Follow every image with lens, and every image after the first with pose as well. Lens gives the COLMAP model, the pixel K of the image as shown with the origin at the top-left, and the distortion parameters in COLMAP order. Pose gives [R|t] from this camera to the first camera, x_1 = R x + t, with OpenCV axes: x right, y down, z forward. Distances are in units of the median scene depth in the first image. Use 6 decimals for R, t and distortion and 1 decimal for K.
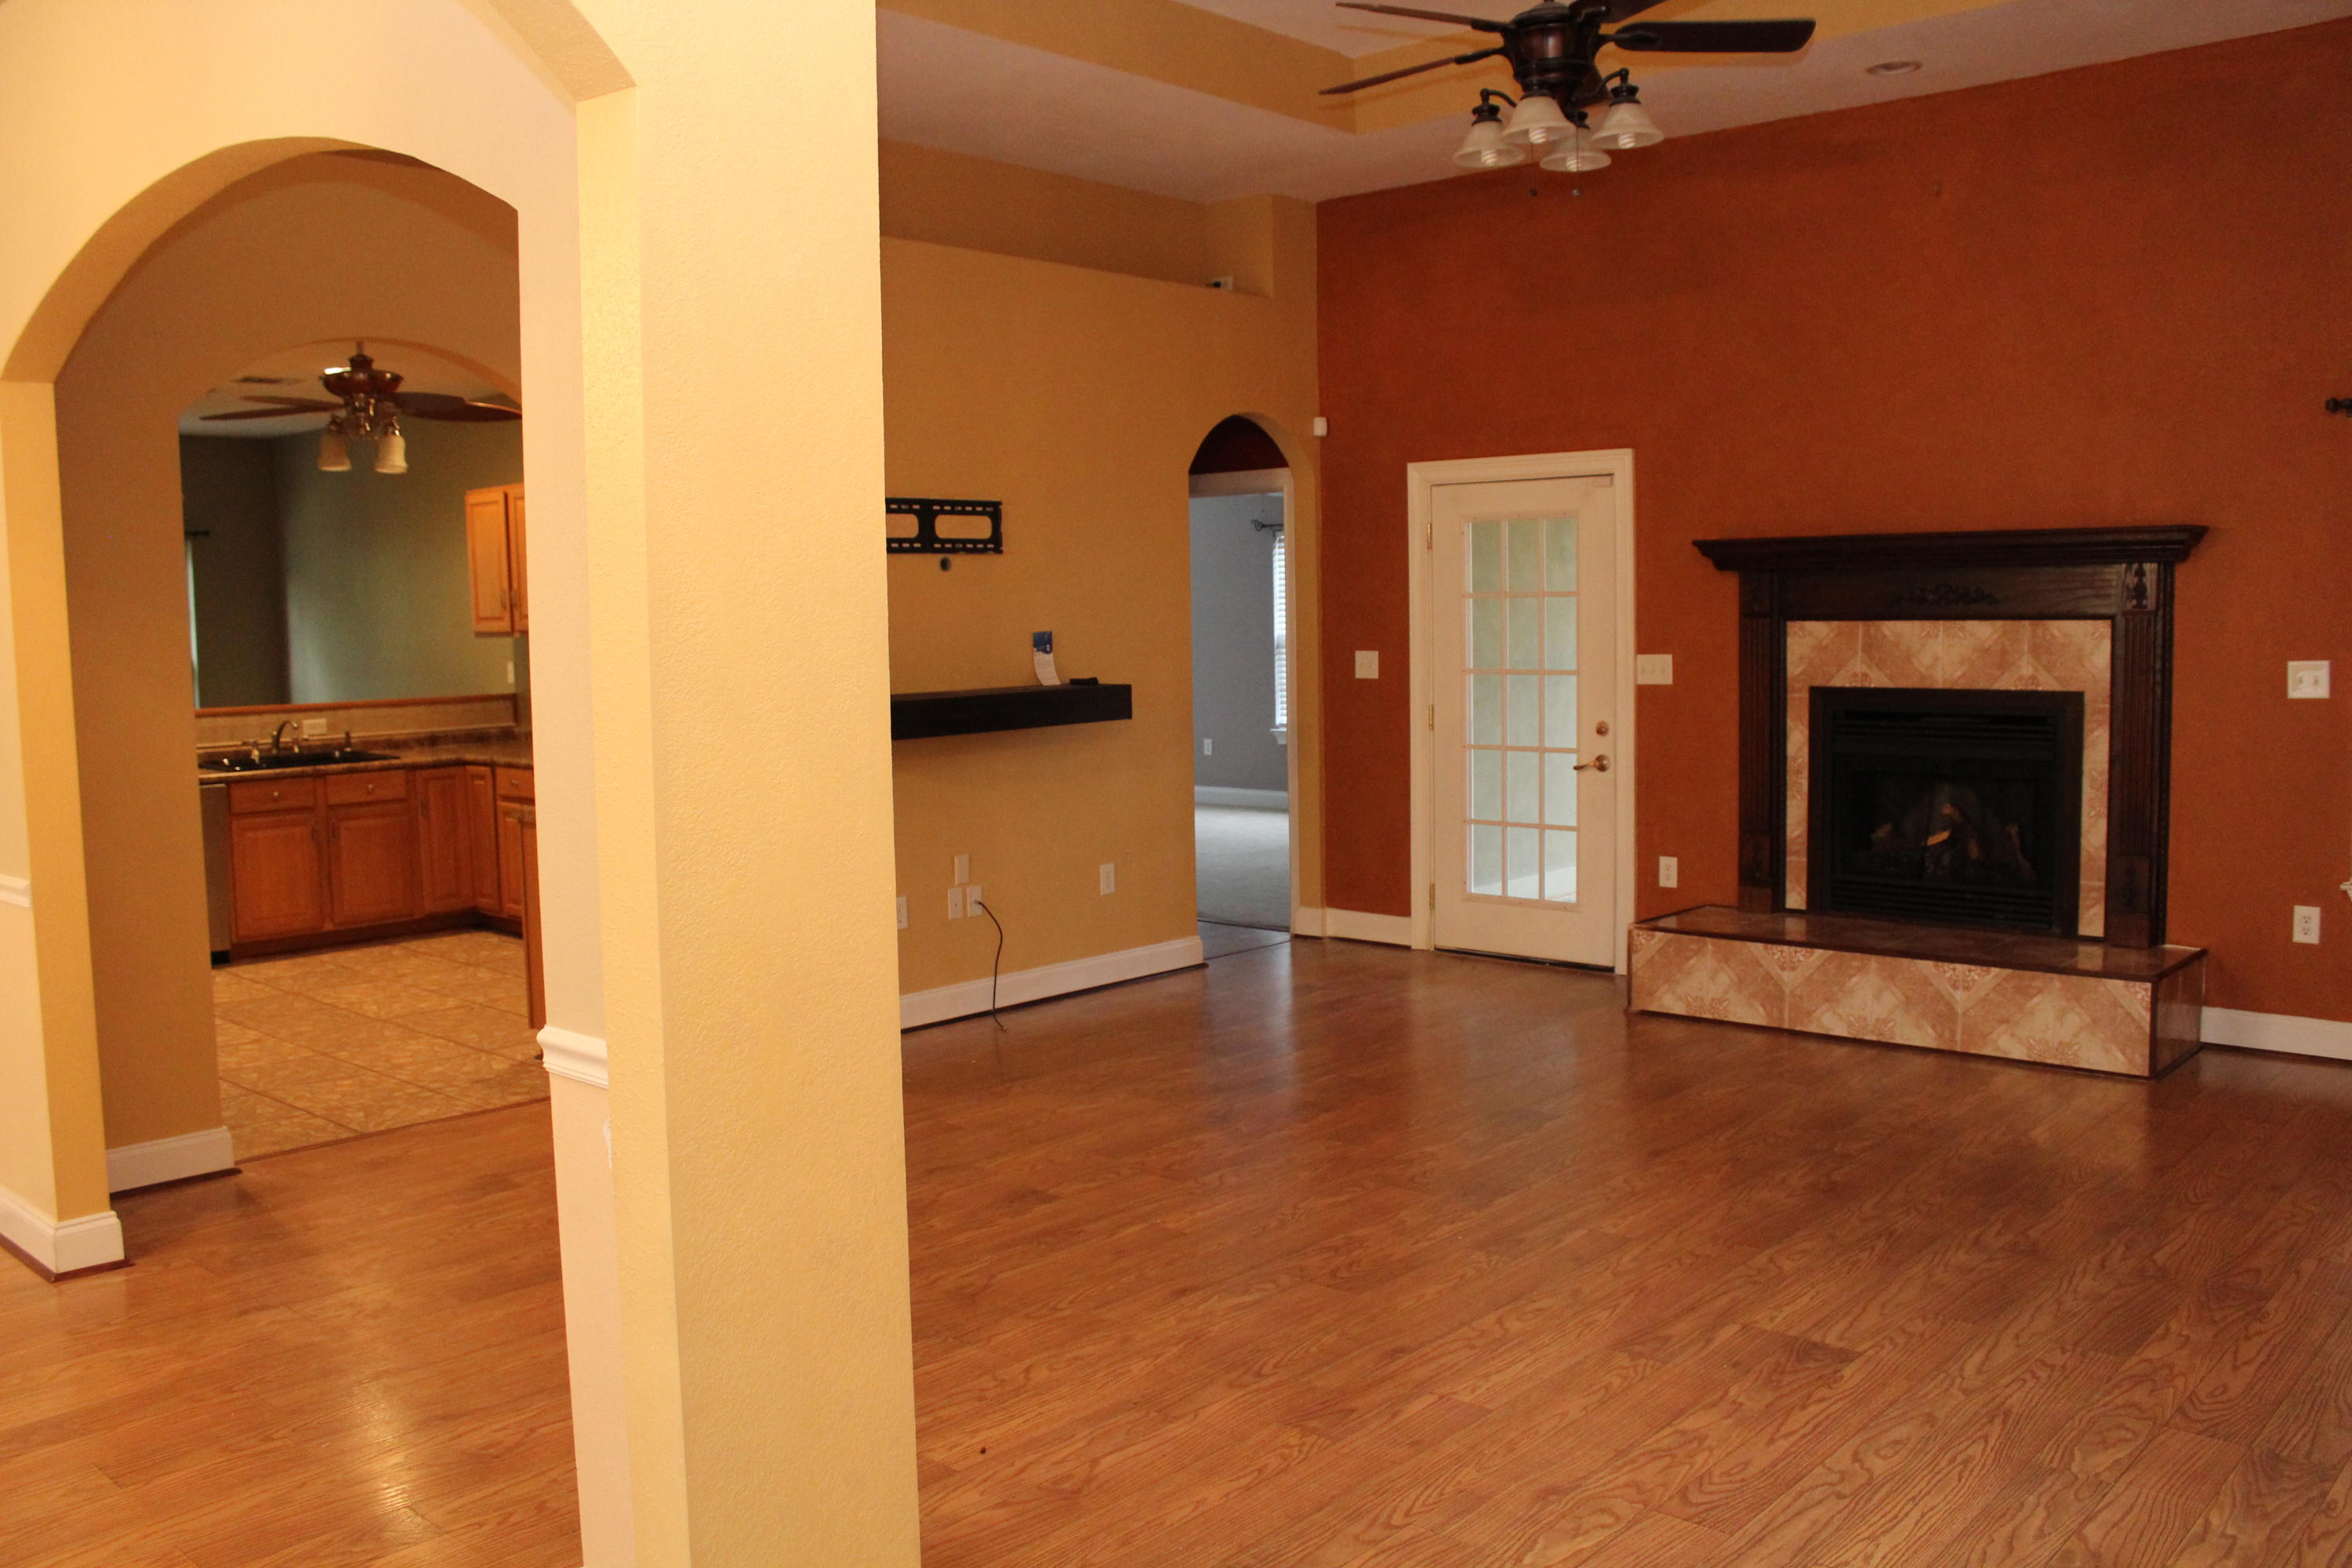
lens RADIAL K [[1937.8, 0, 1176.0], [0, 1937.8, 784.0], [0, 0, 1]] dist [-0.106918, 0.010114]
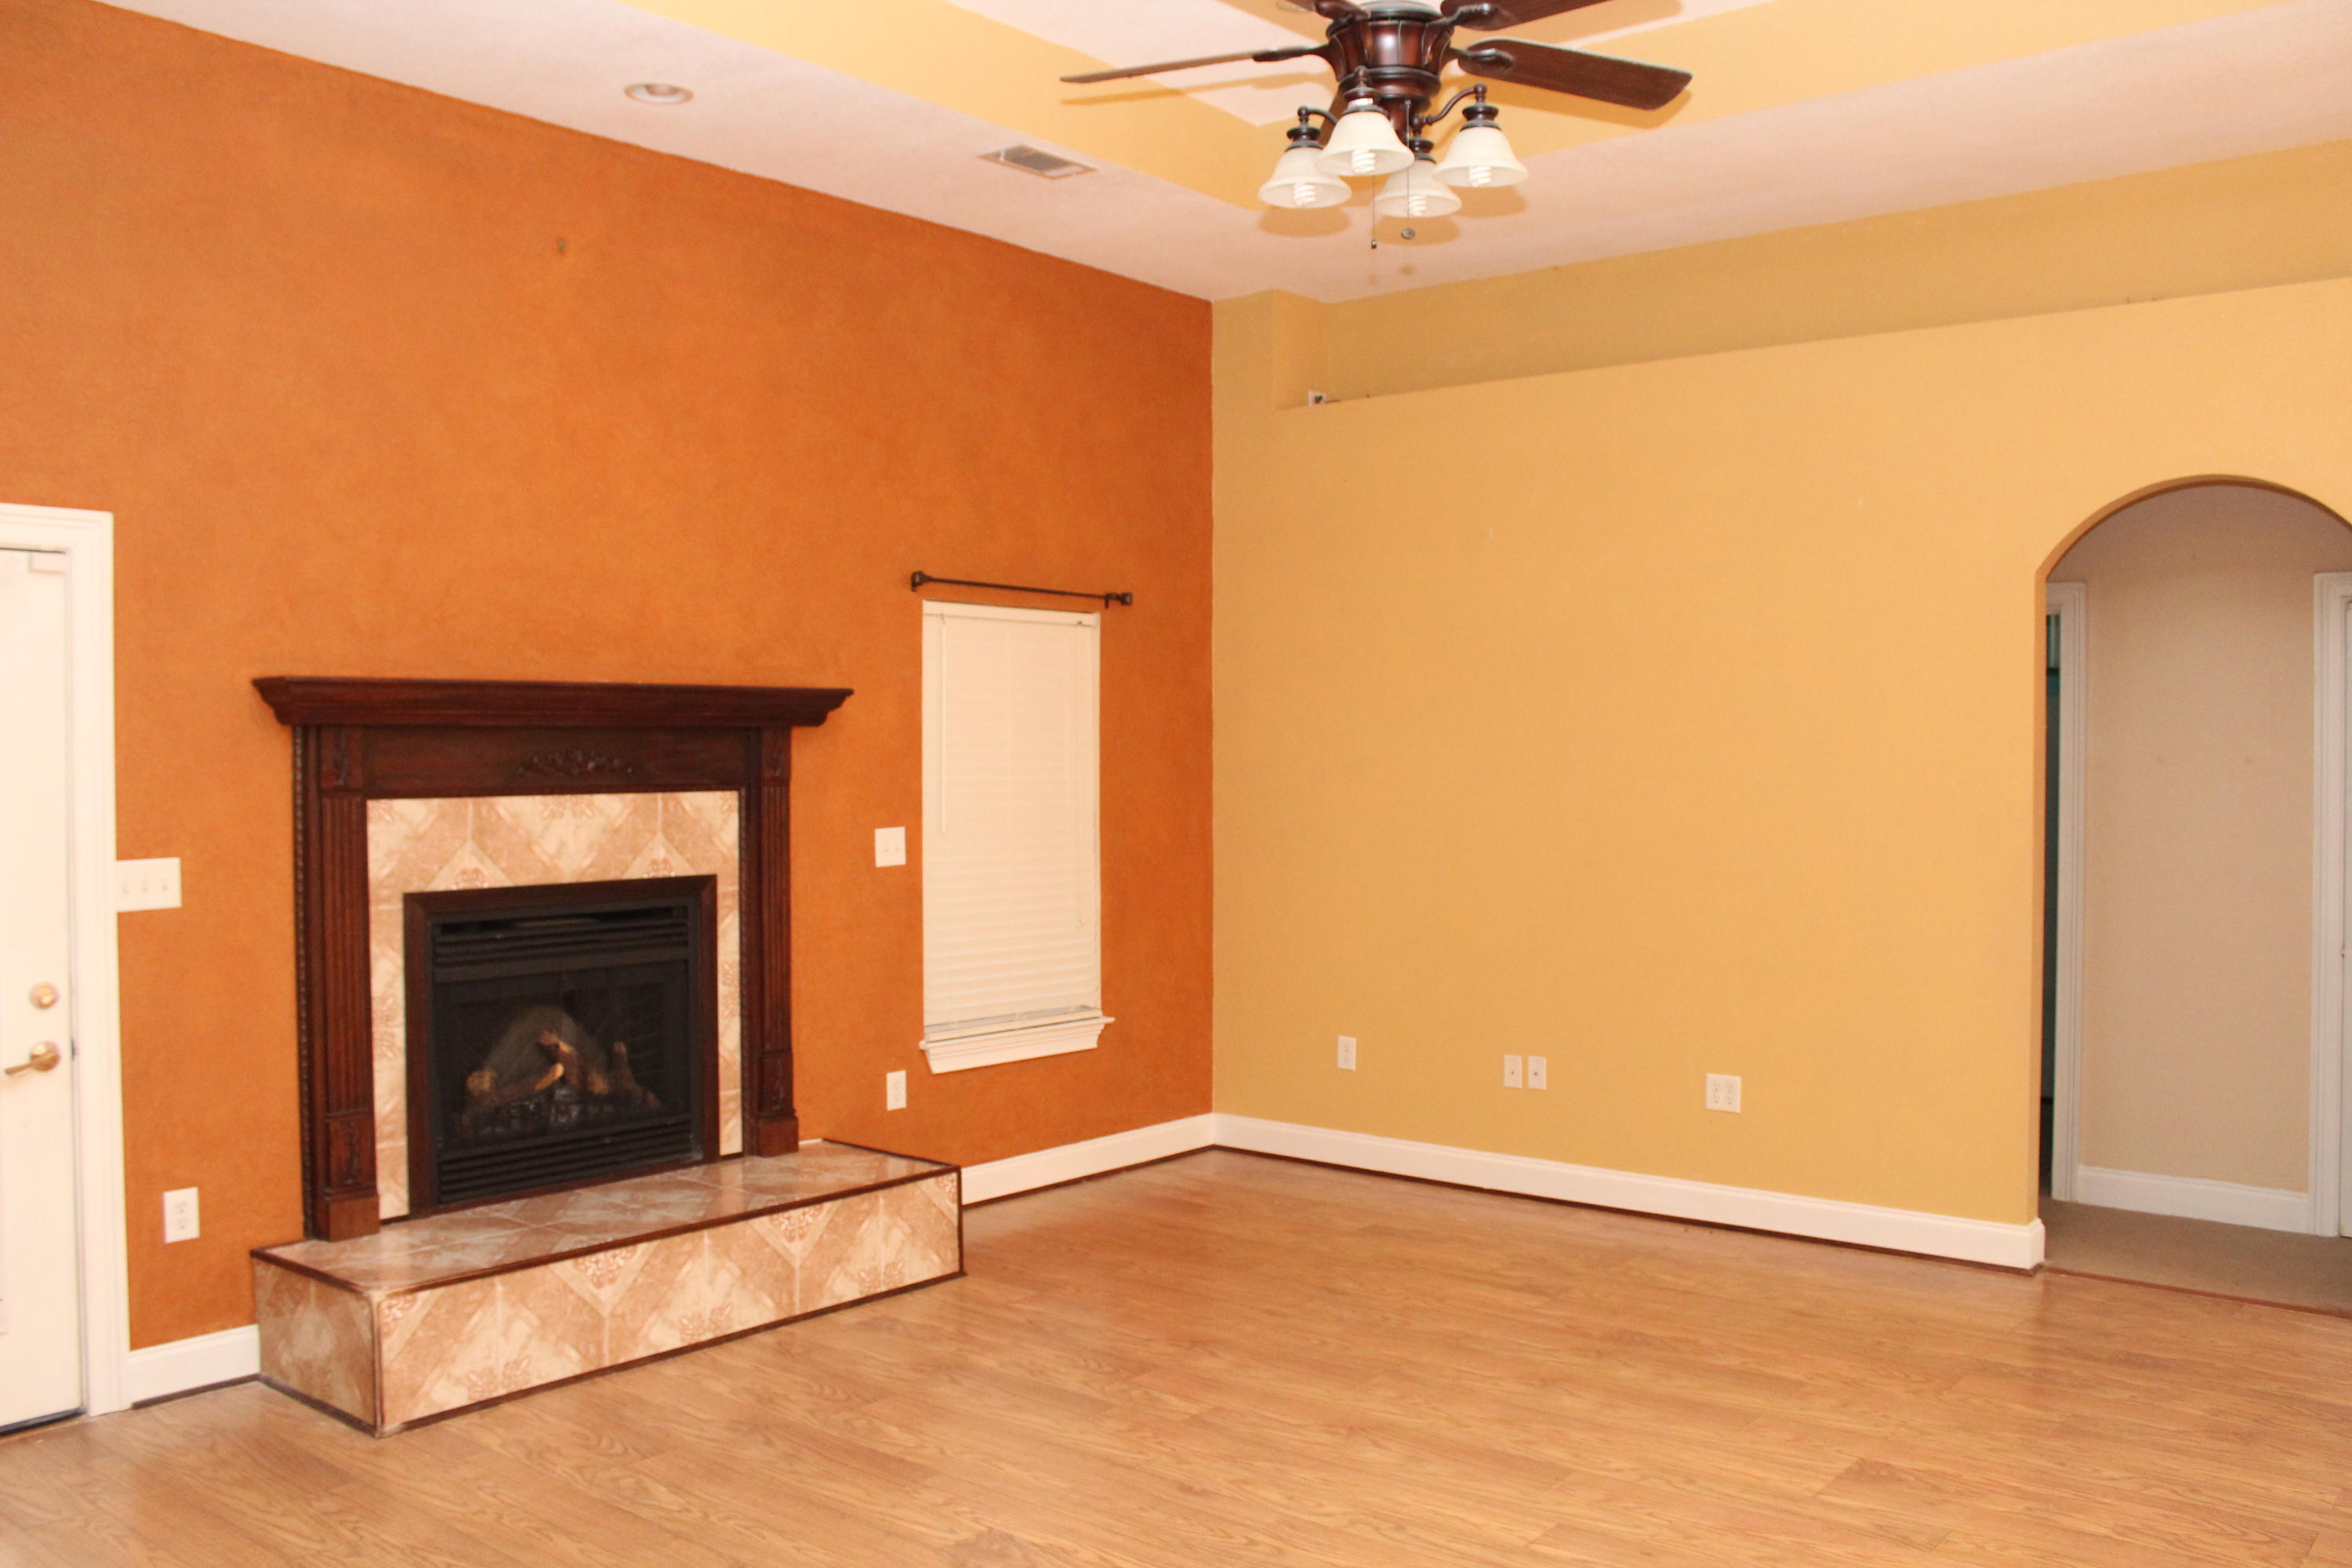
lens RADIAL K [[1937.8, 0, 1176.0], [0, 1937.8, 784.0], [0, 0, 1]] dist [-0.106918, 0.010114]
pose [[-0.038896, 0.002156, 0.999241, -0.383015], [0.097337, 0.995250, 0.001642, -0.066300], [-0.994491, 0.097327, -0.038921, 0.769708]]
